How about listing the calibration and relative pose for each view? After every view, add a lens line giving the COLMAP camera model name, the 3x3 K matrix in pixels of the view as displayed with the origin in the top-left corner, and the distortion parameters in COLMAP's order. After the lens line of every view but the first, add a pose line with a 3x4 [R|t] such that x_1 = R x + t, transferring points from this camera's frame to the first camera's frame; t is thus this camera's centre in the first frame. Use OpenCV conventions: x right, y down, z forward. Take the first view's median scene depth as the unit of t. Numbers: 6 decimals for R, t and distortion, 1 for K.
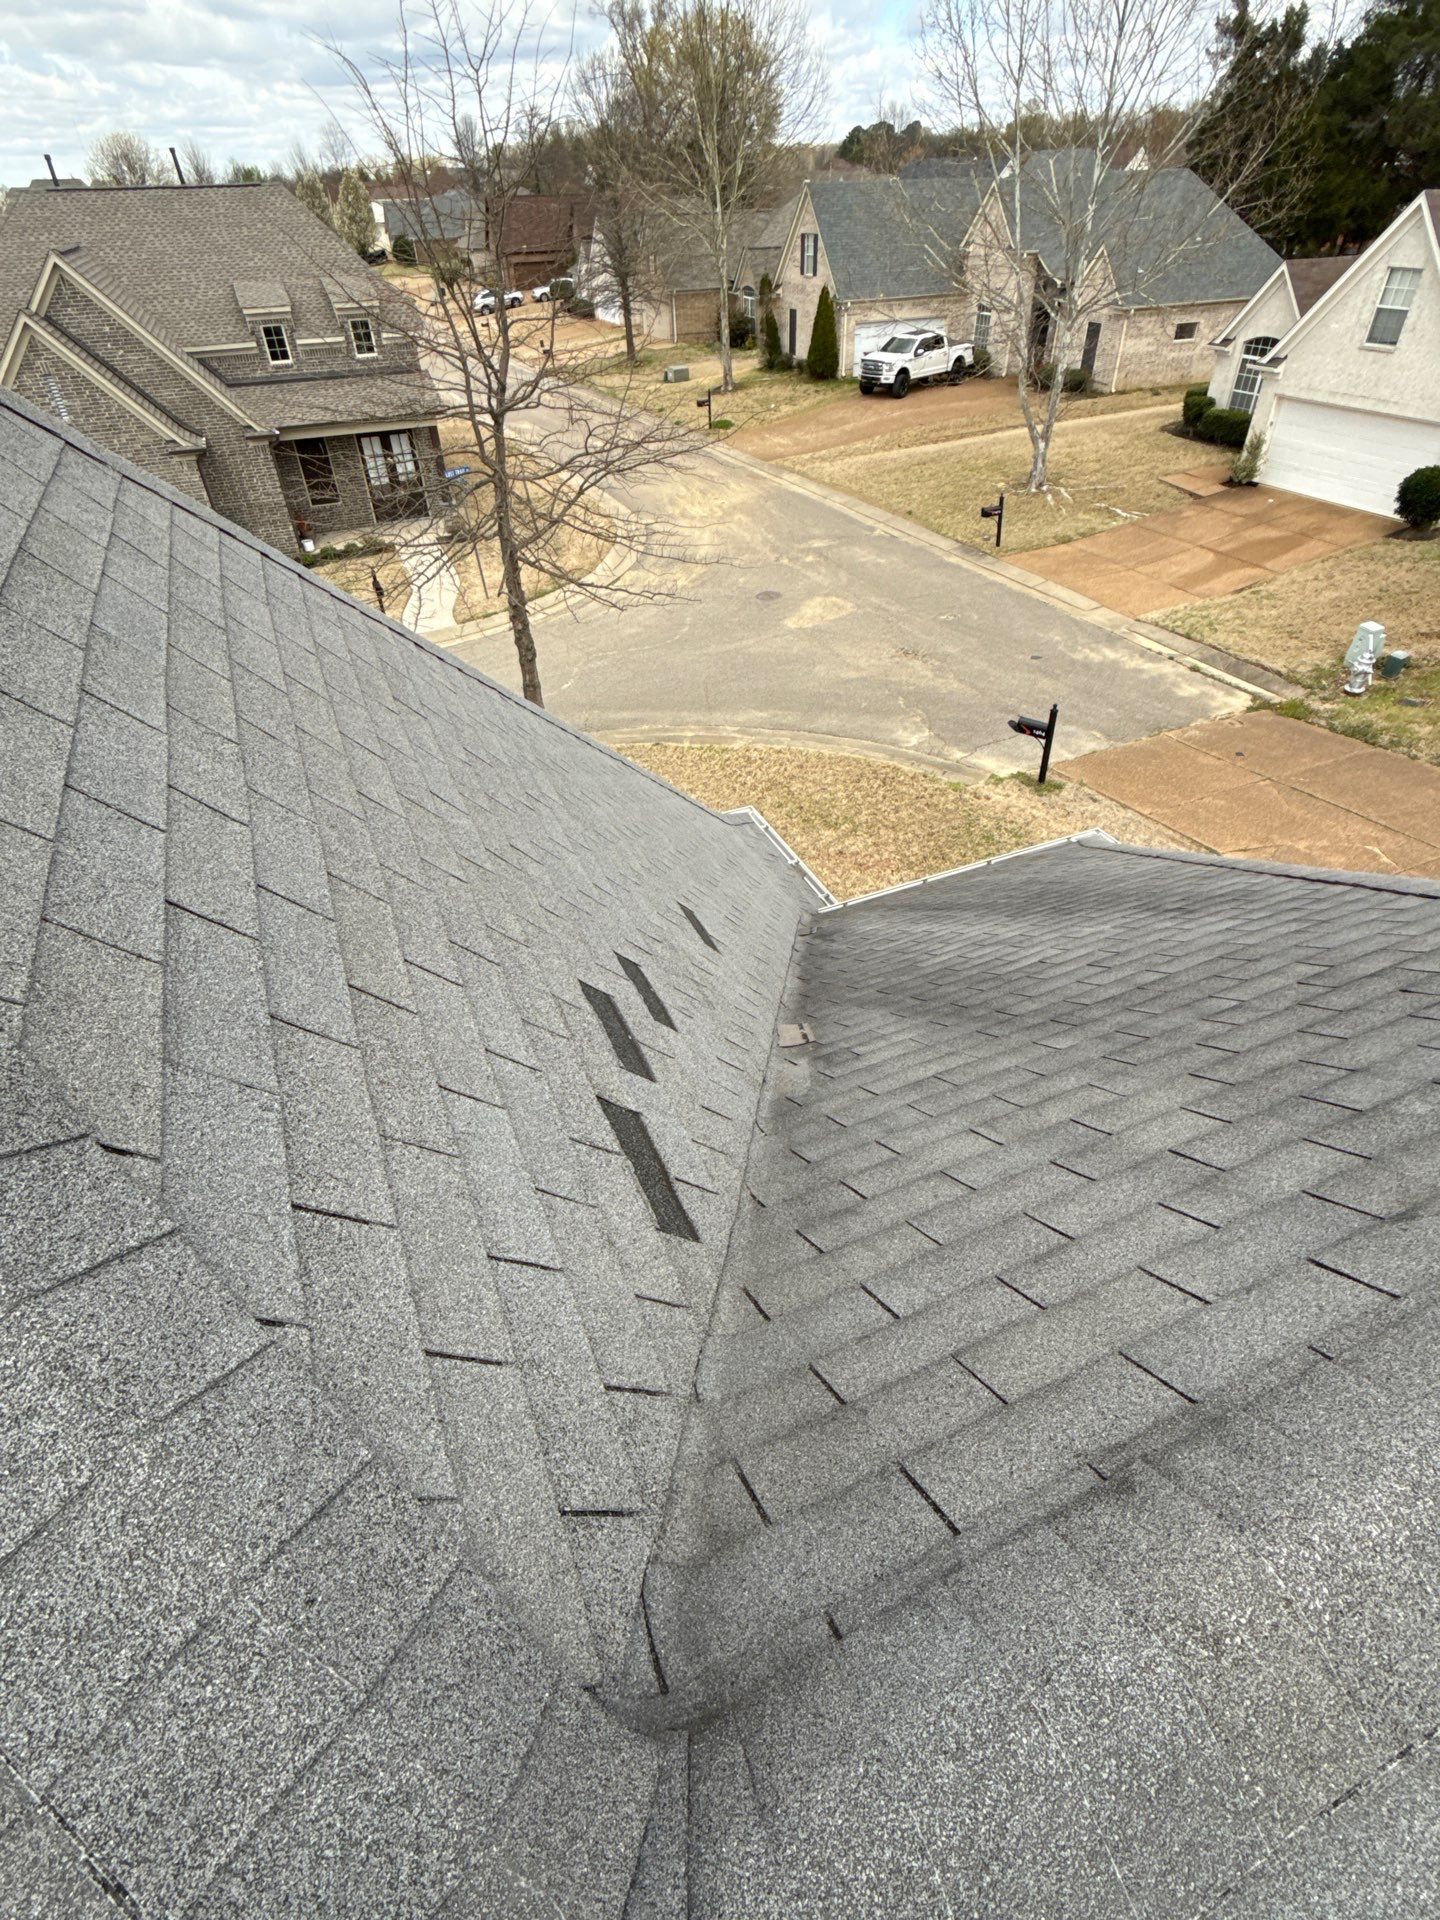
lens RADIAL K [[942.1, 0, 731.1], [0, 942.1, 965.1], [0, 0, 1]] dist [0.000876, -0.000943]
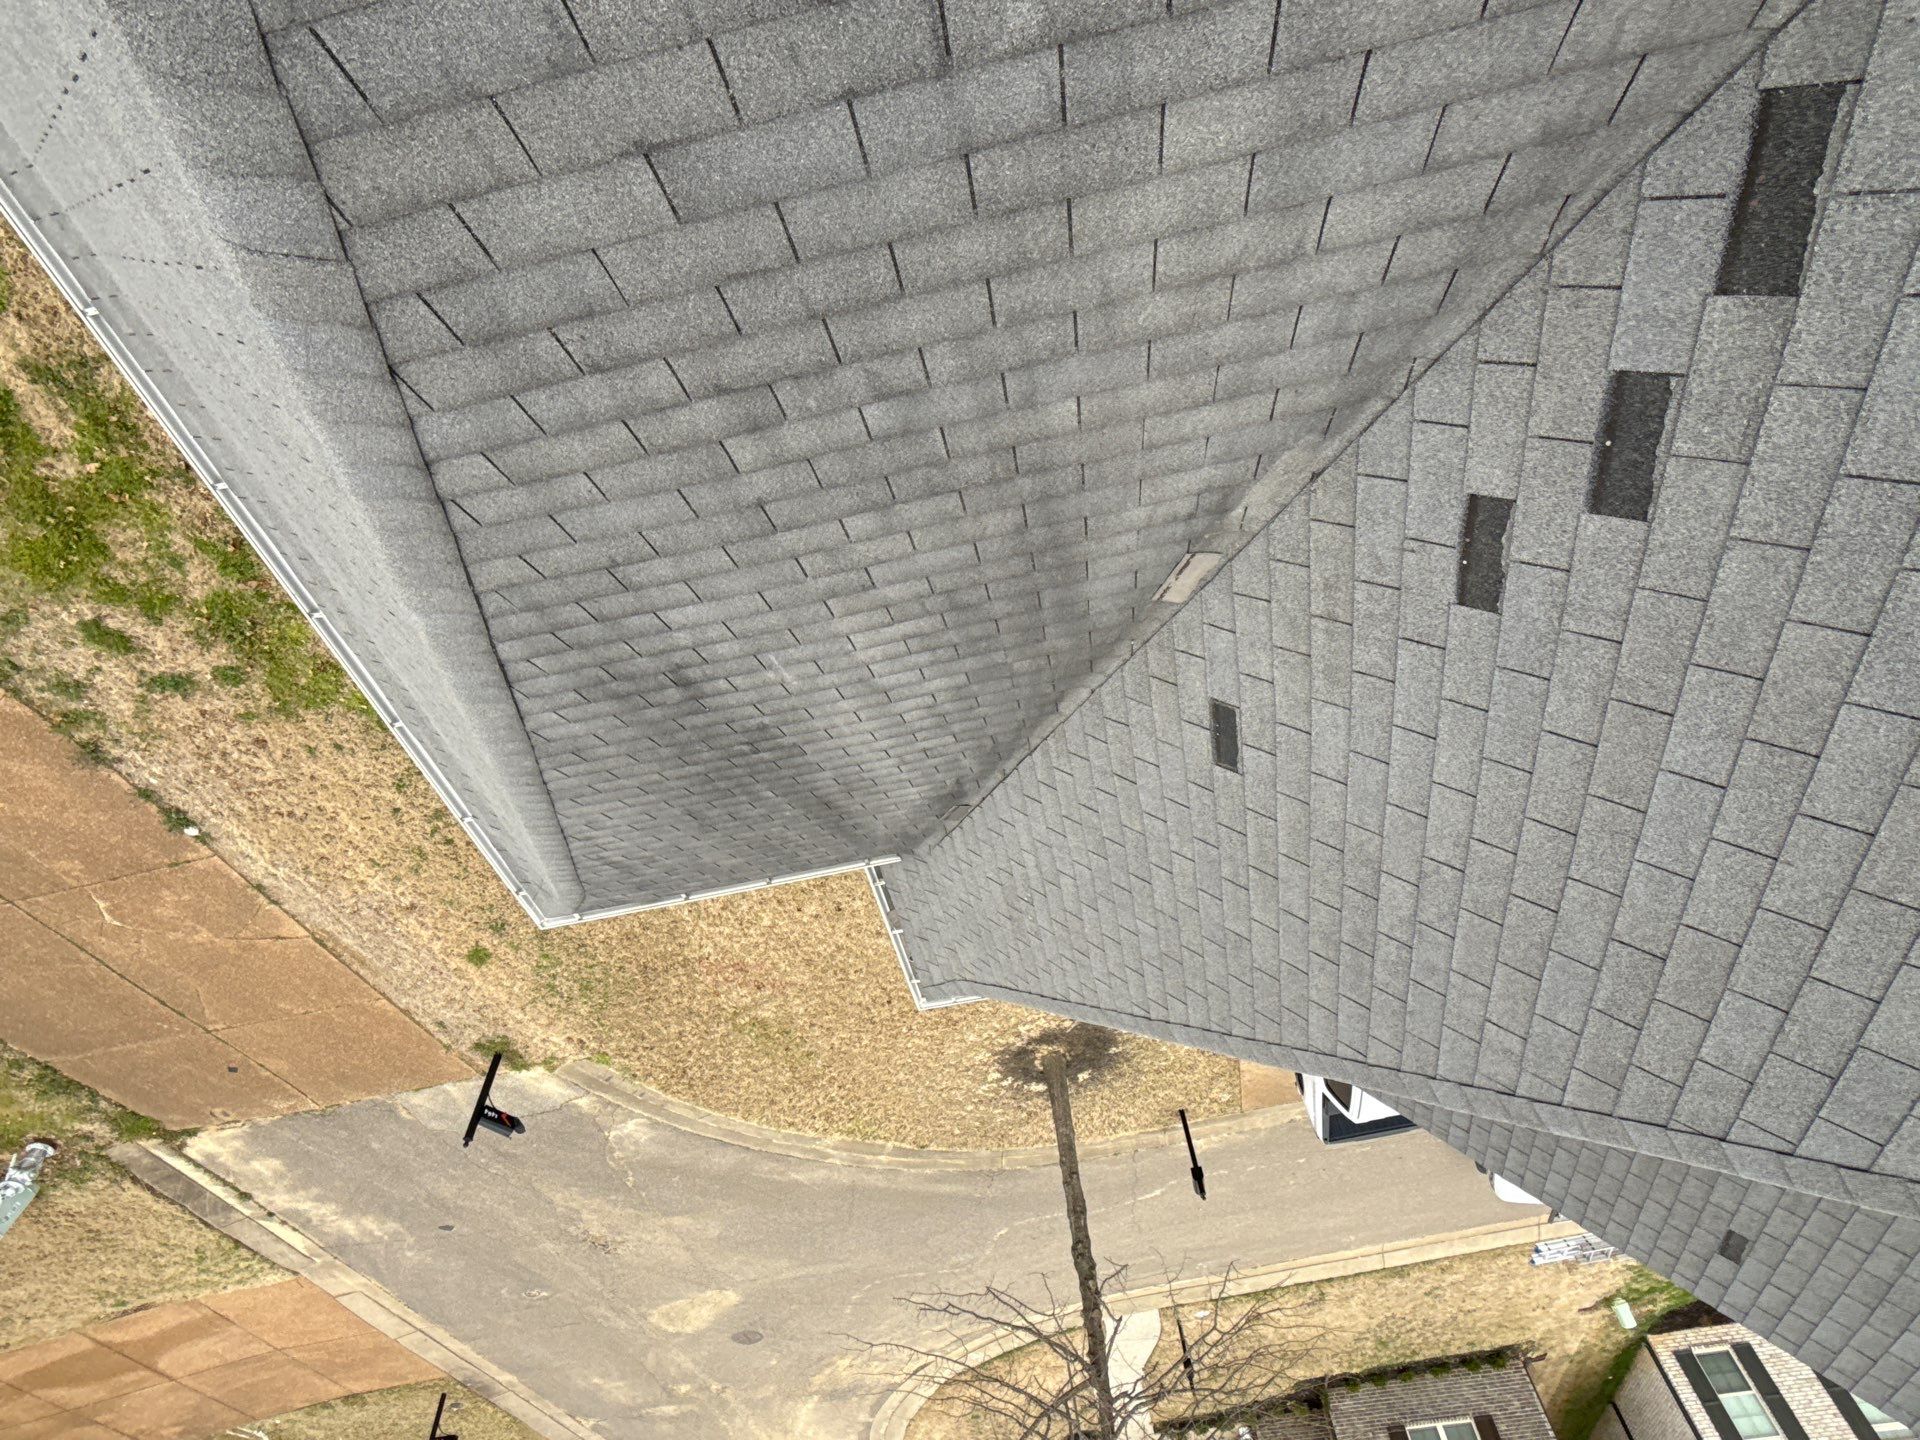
lens RADIAL K [[942.1, 0, 959.3], [0, 942.1, 717.7], [0, 0, 1]] dist [0.000876, -0.000943]
pose [[-0.979536, -0.148448, -0.135910, 0.067748], [0.111595, -0.962553, 0.247058, -0.054442], [-0.167496, 0.226836, 0.959422, 0.030678]]
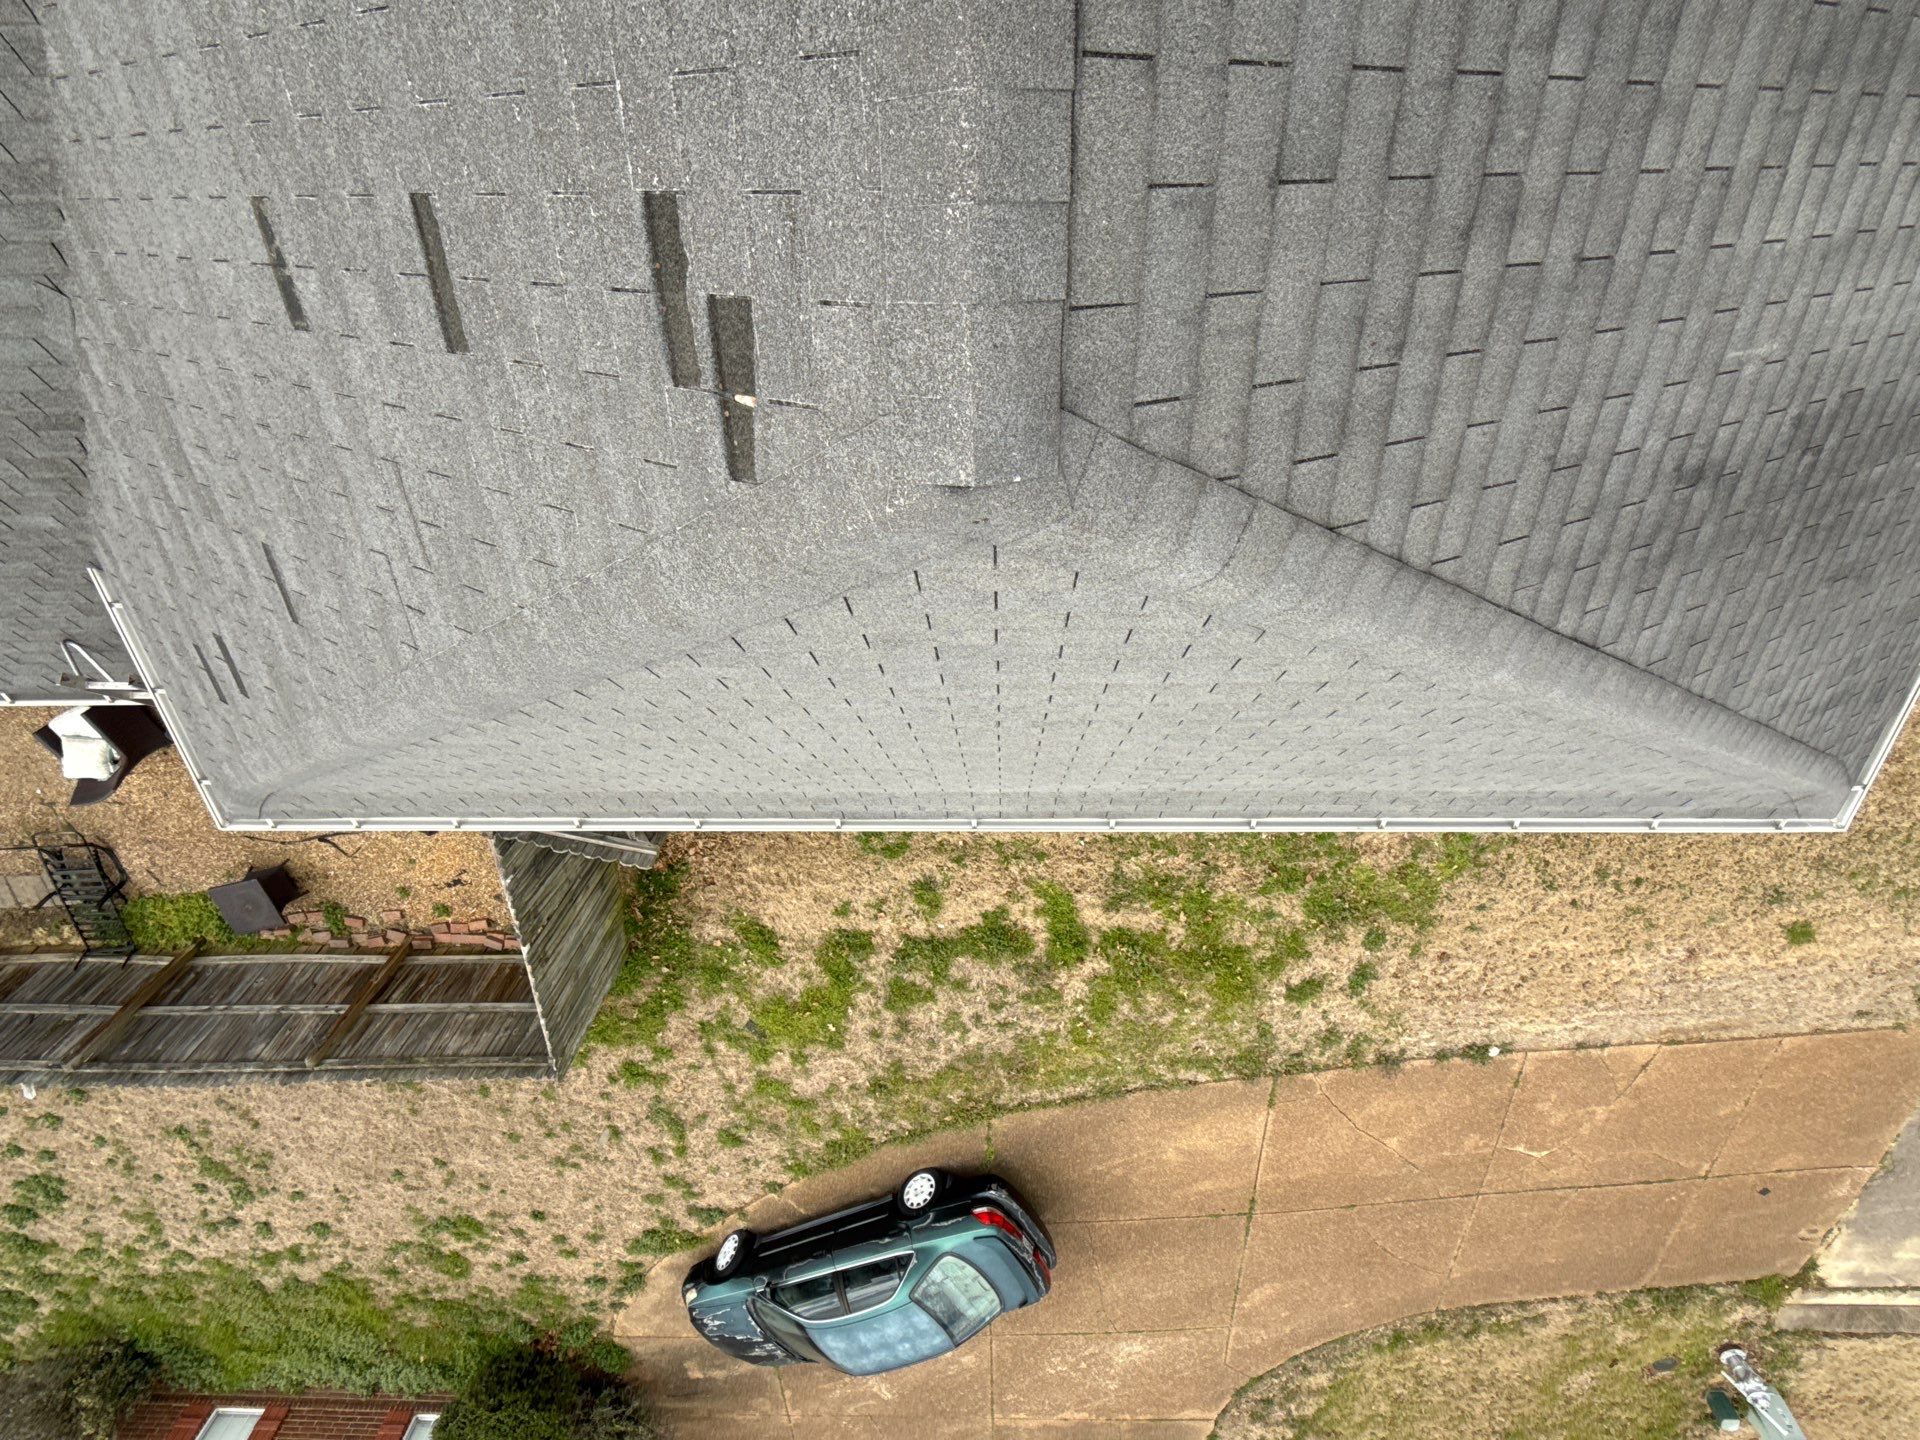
lens RADIAL K [[942.1, 0, 971.0], [0, 942.1, 712.2], [0, 0, 1]] dist [0.000876, -0.000943]
pose [[-0.381461, 0.784685, 0.488627, 0.092810], [-0.548079, -0.617654, 0.564015, -0.054453], [0.744377, -0.052657, 0.665681, 0.021890]]
